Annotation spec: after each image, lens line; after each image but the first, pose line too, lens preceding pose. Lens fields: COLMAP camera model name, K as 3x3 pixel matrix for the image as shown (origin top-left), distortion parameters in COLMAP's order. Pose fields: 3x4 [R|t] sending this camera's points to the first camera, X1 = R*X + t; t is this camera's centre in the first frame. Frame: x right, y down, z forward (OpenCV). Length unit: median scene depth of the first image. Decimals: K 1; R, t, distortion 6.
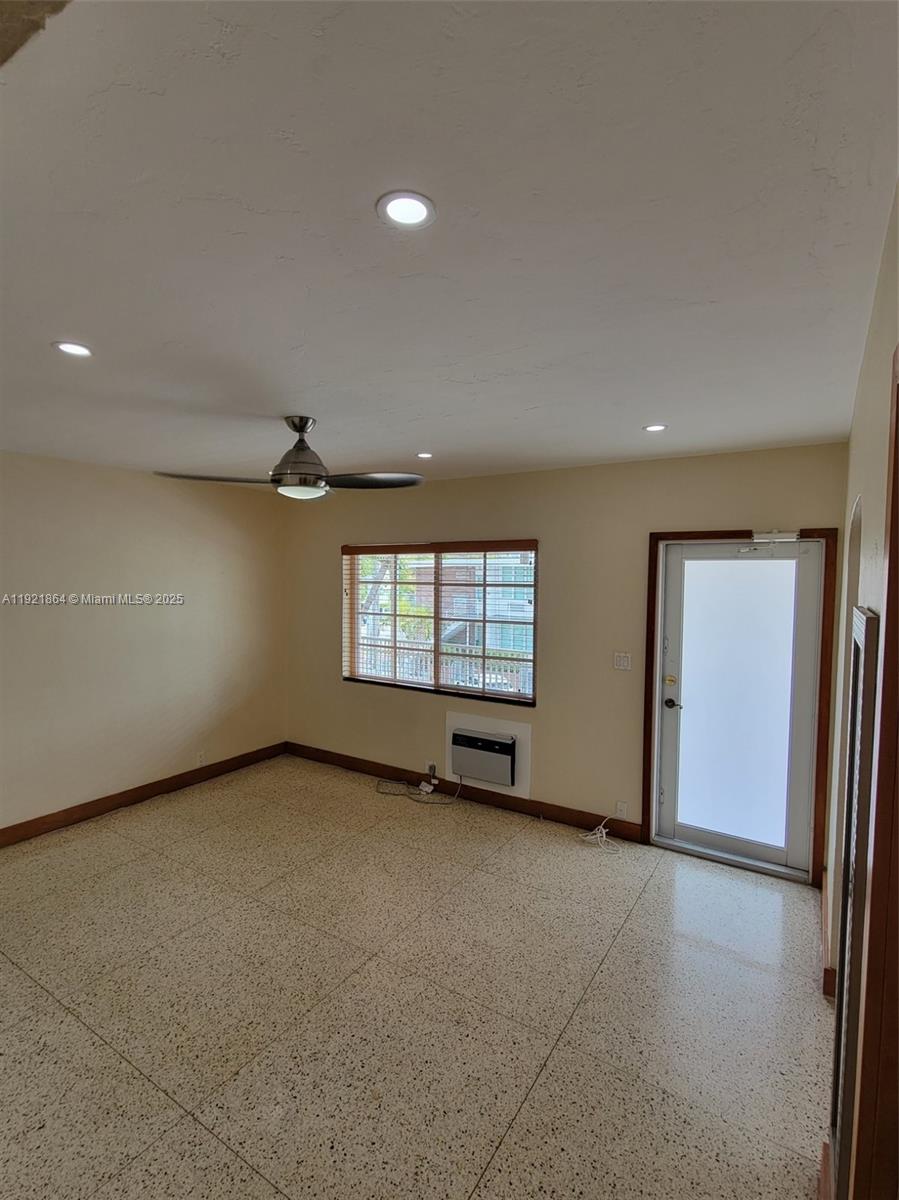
lens RADIAL K [[582.8, 0, 451.3], [0, 582.8, 600.7], [0, 0, 1]] dist [-0.002885, -0.000511]
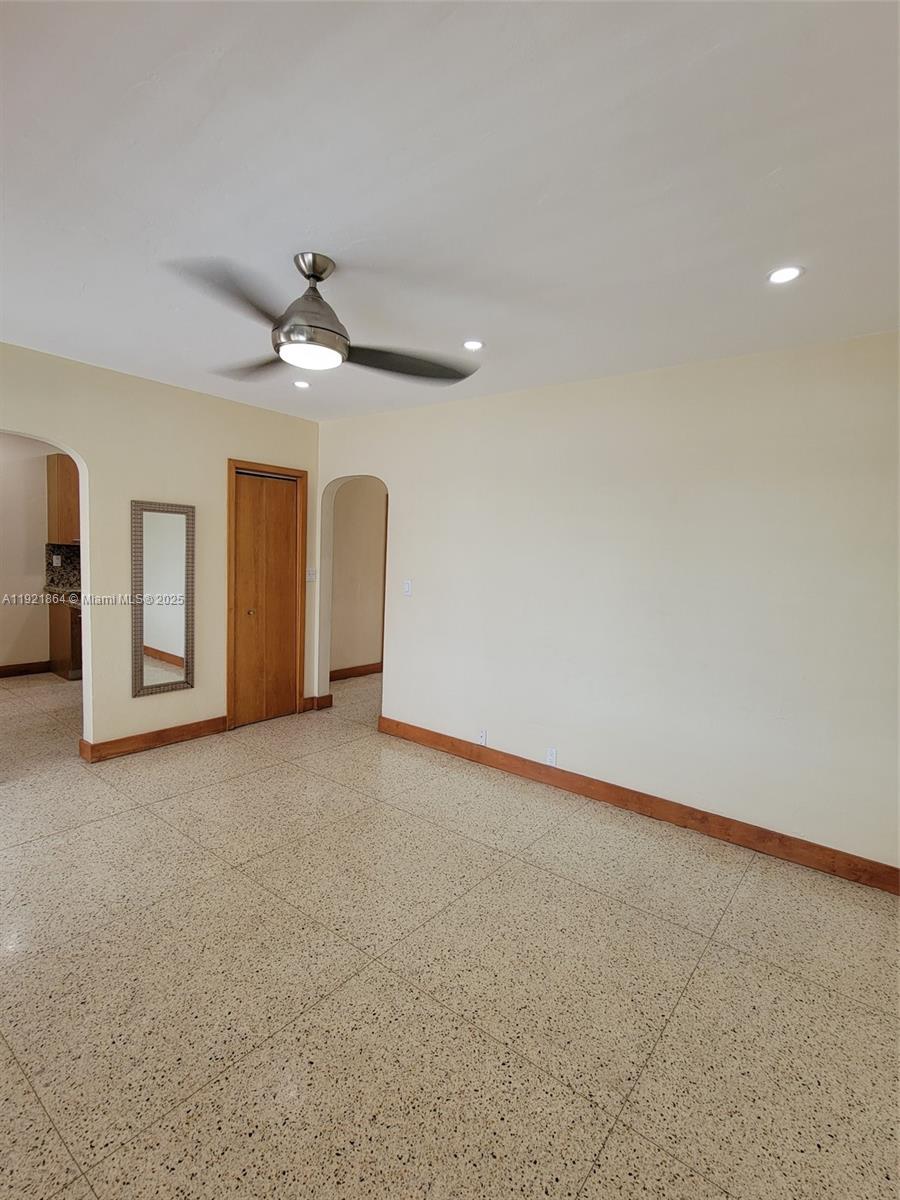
lens RADIAL K [[582.8, 0, 450.6], [0, 582.8, 600.2], [0, 0, 1]] dist [-0.002885, -0.000511]
pose [[-0.994056, -0.060146, 0.090748, -0.550880], [-0.047867, 0.990109, 0.131885, 0.019701], [-0.097783, 0.126757, -0.987102, 1.864296]]
